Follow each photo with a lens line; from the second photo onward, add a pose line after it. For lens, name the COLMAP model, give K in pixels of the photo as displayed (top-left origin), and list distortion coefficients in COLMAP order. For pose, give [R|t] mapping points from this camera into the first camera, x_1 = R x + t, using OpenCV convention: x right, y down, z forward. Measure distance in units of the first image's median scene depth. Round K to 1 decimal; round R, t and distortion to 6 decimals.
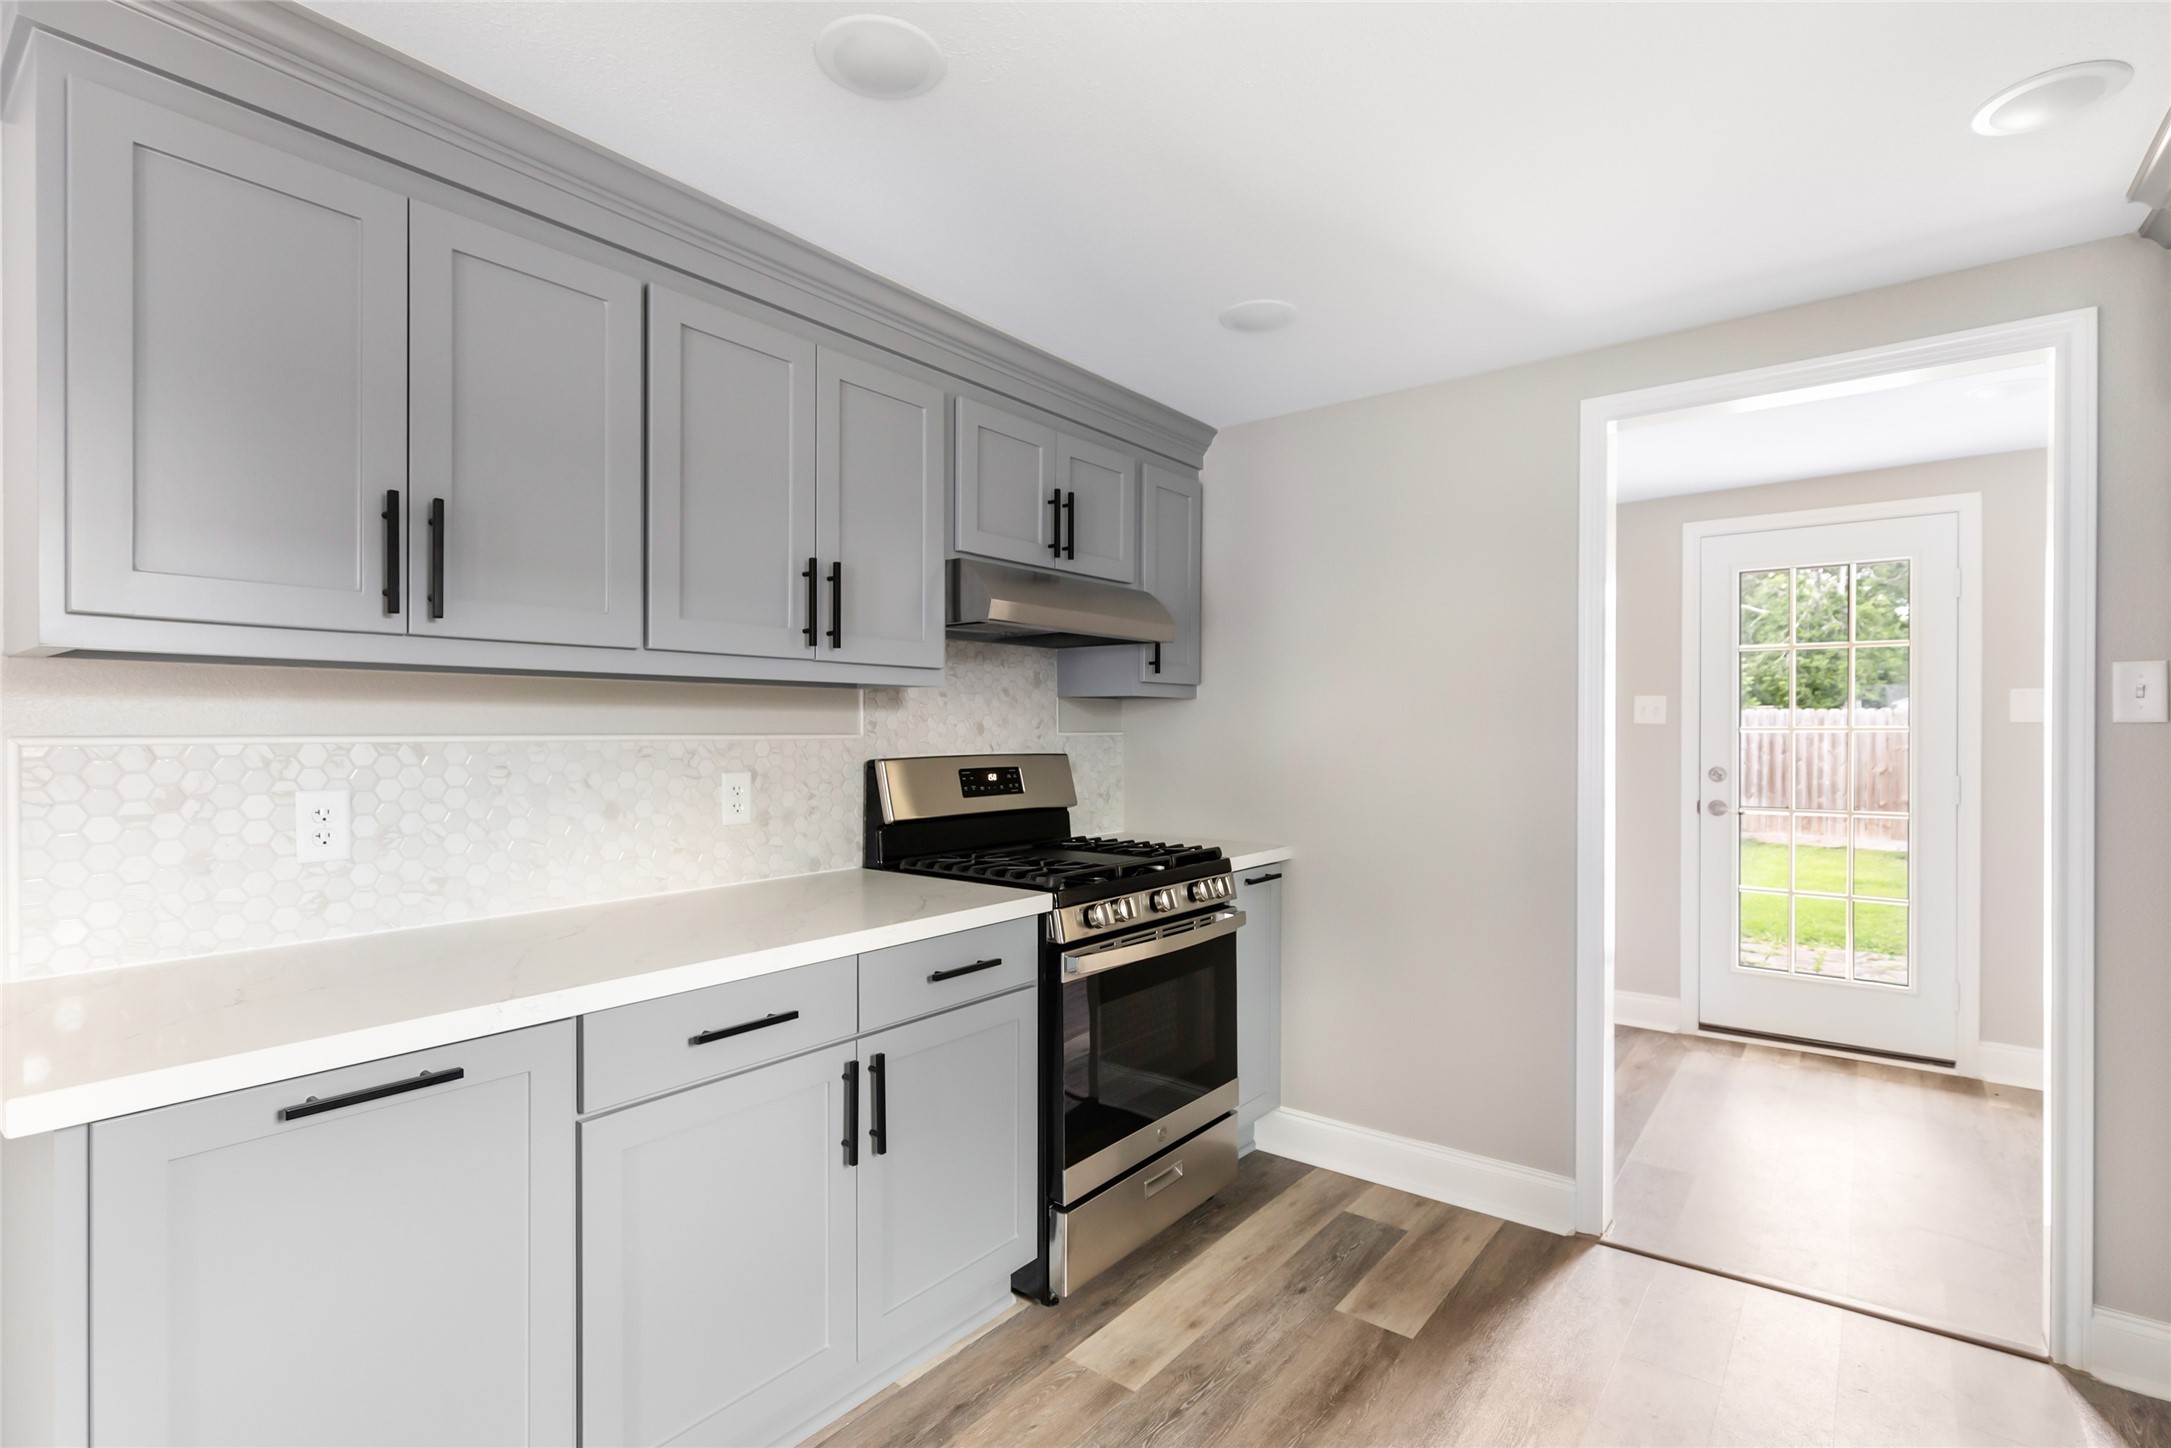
lens RADIAL K [[1017.8, 0, 1070.1], [0, 1017.8, 724.3], [0, 0, 1]] dist [-0.001815, -0.000264]
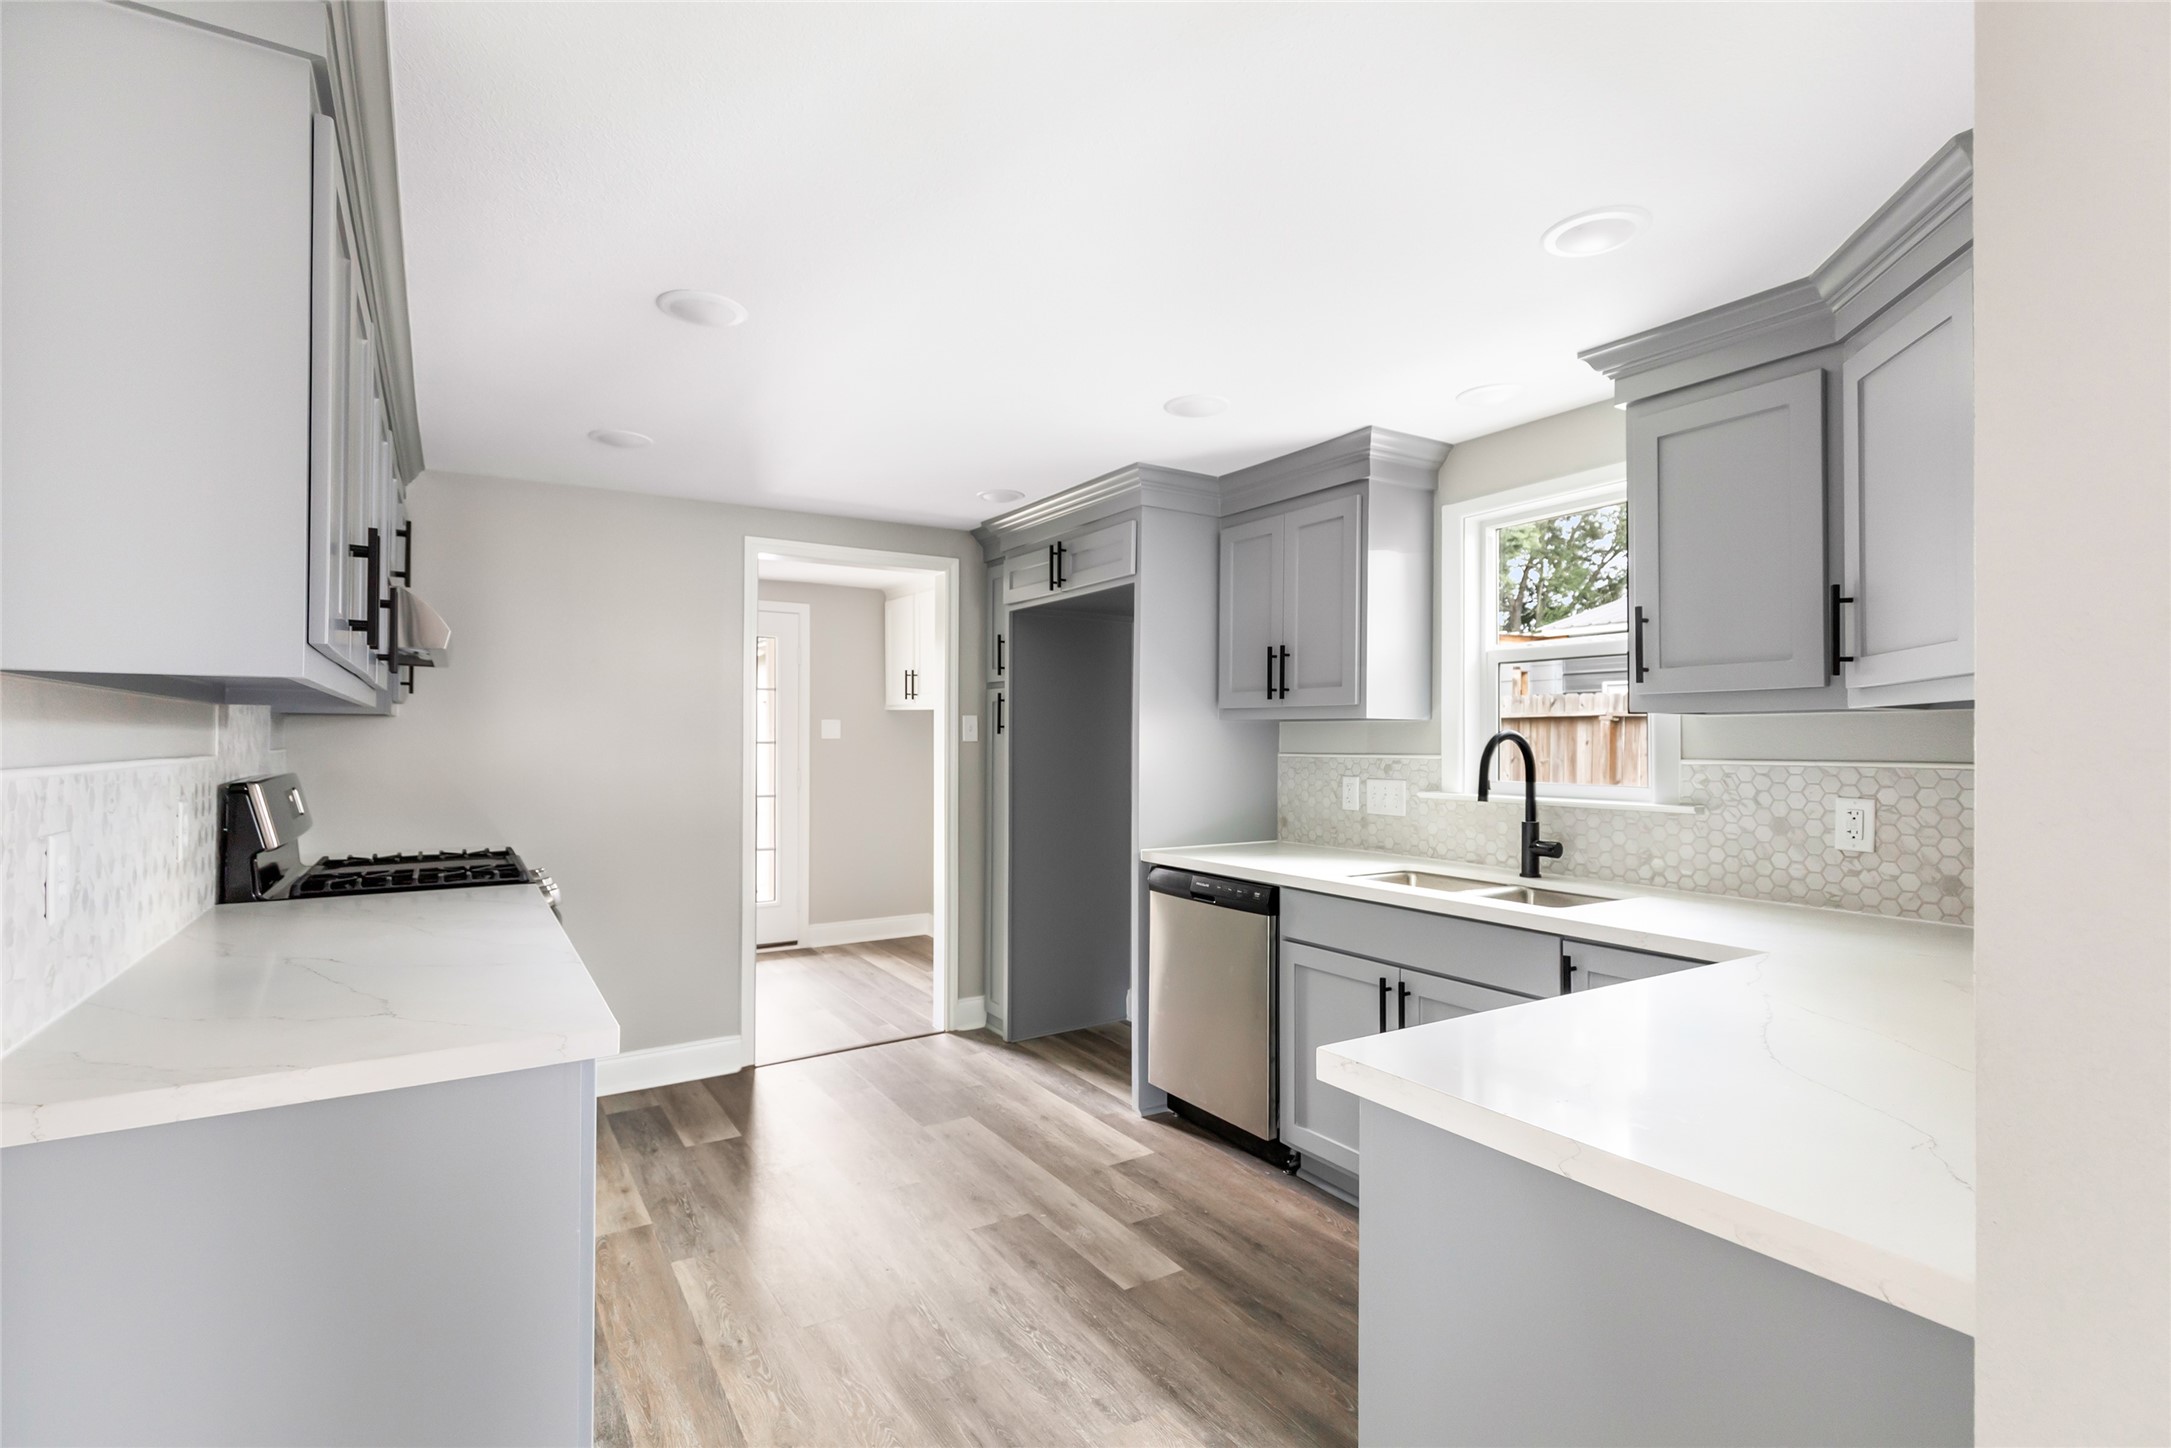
lens RADIAL K [[1017.8, 0, 1096.9], [0, 1017.8, 716.0], [0, 0, 1]] dist [-0.001815, -0.000264]
pose [[0.327985, 0.020685, 0.944456, -0.994692], [-0.006562, 0.999786, -0.019618, -0.016530], [-0.944660, 0.000237, 0.328051, -0.033825]]
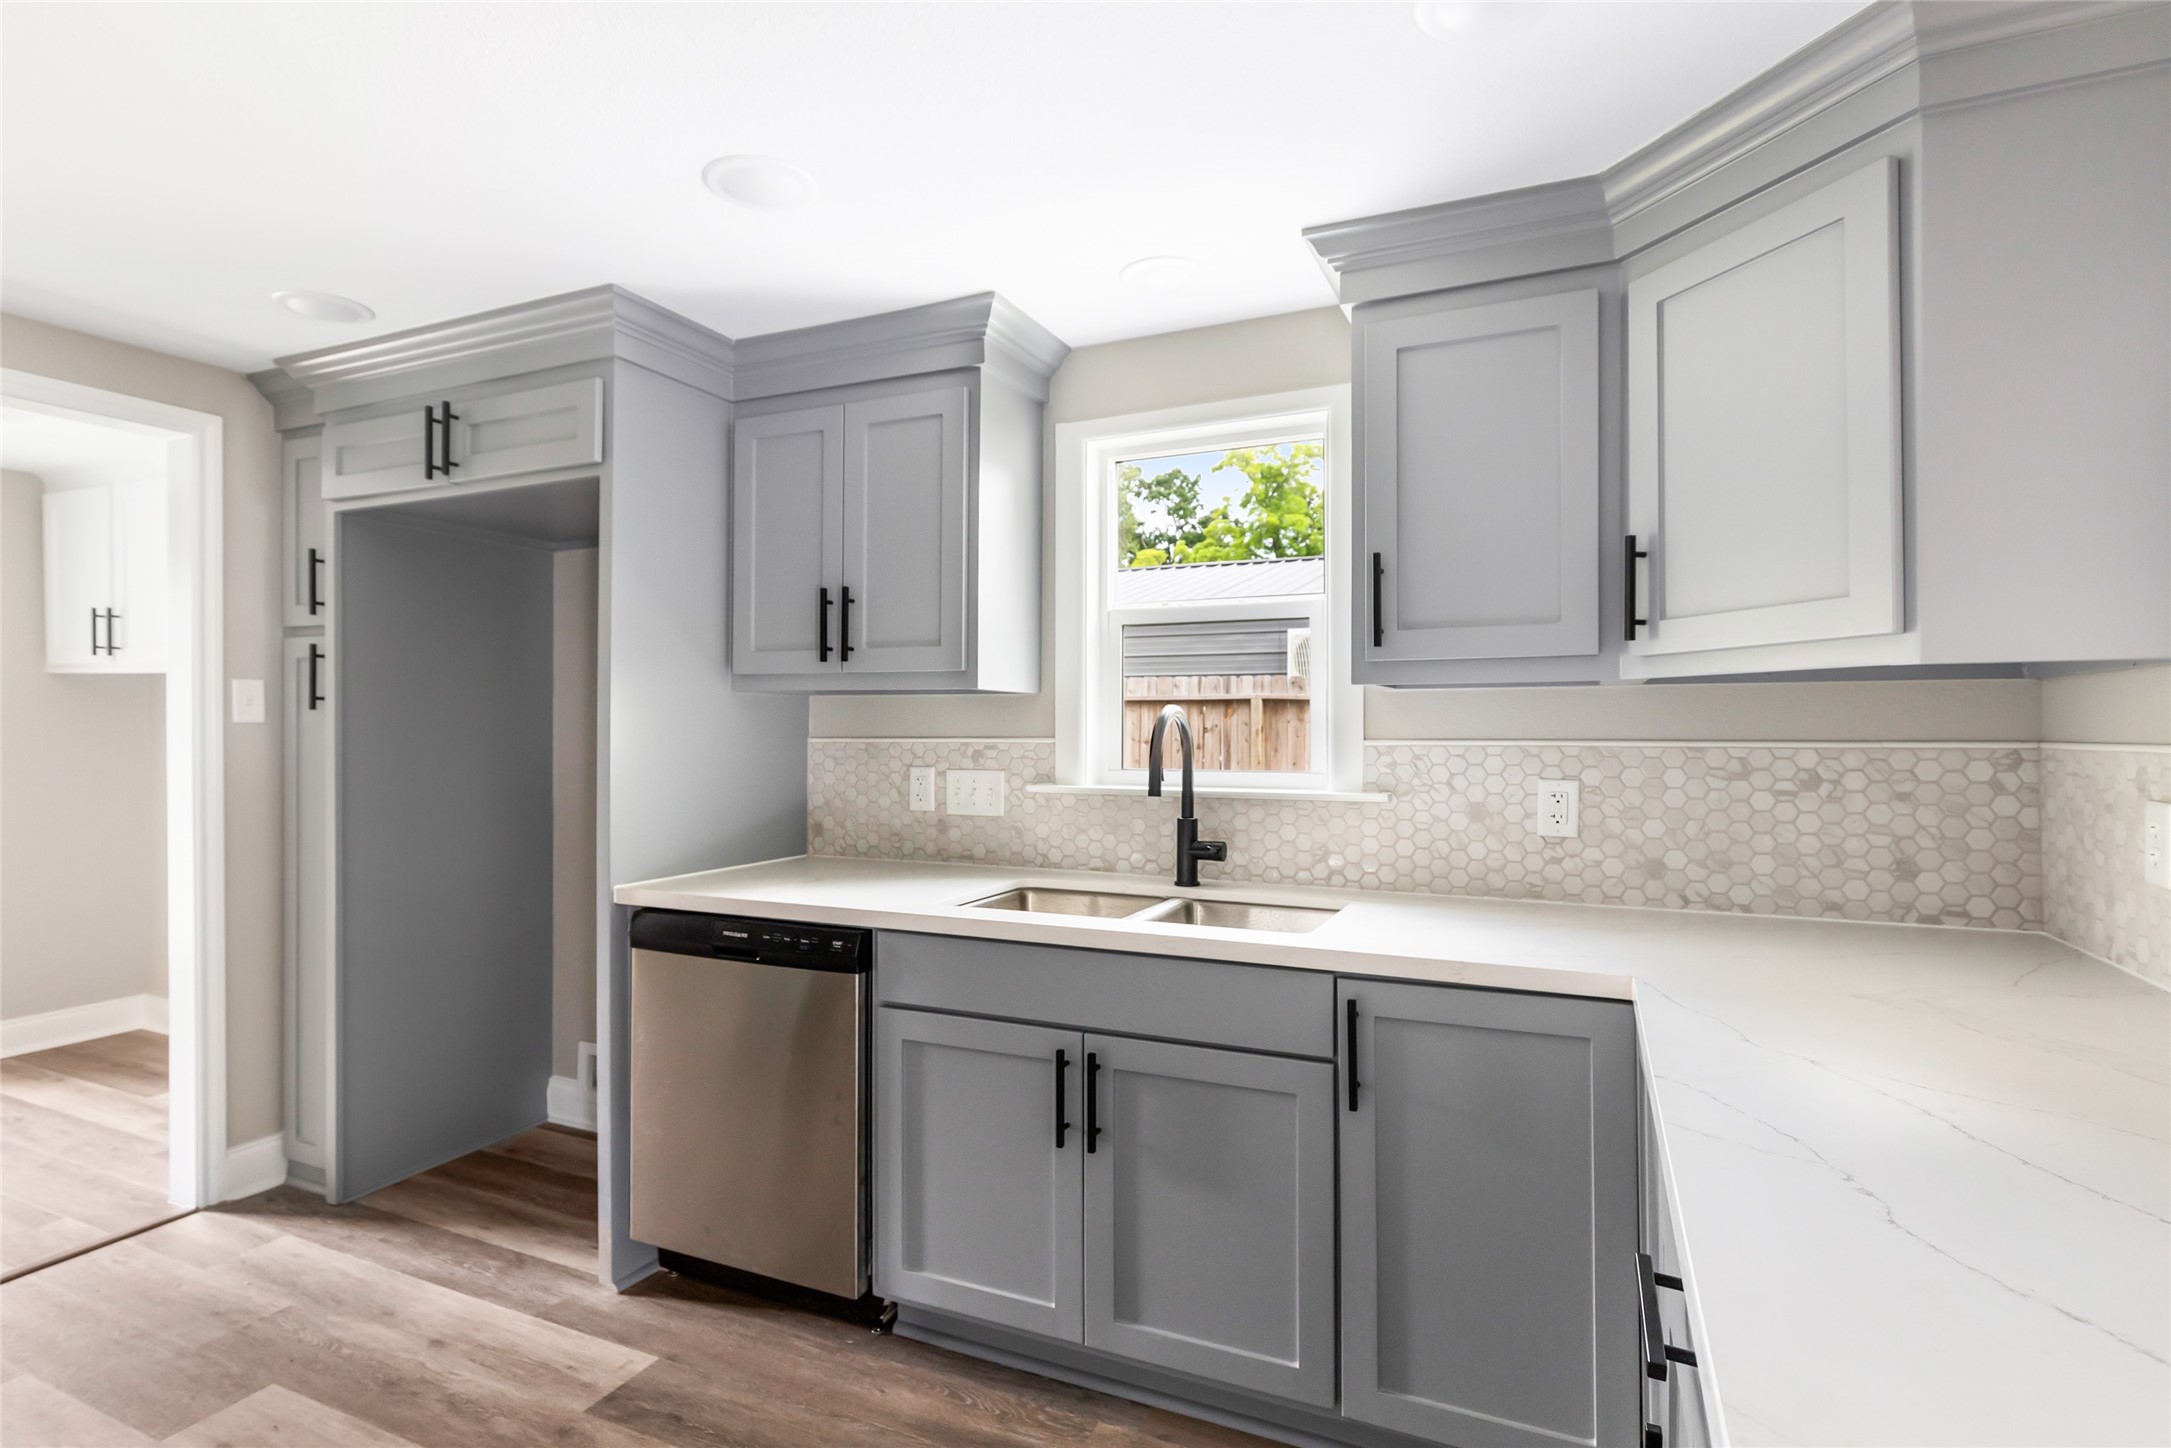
lens RADIAL K [[1017.8, 0, 1143.3], [0, 1017.8, 730.8], [0, 0, 1]] dist [-0.001815, -0.000264]
pose [[-0.282091, -0.005185, 0.959374, -0.565824], [-0.007629, 0.999966, 0.003161, -0.004246], [-0.959357, -0.006428, -0.282121, 0.227705]]
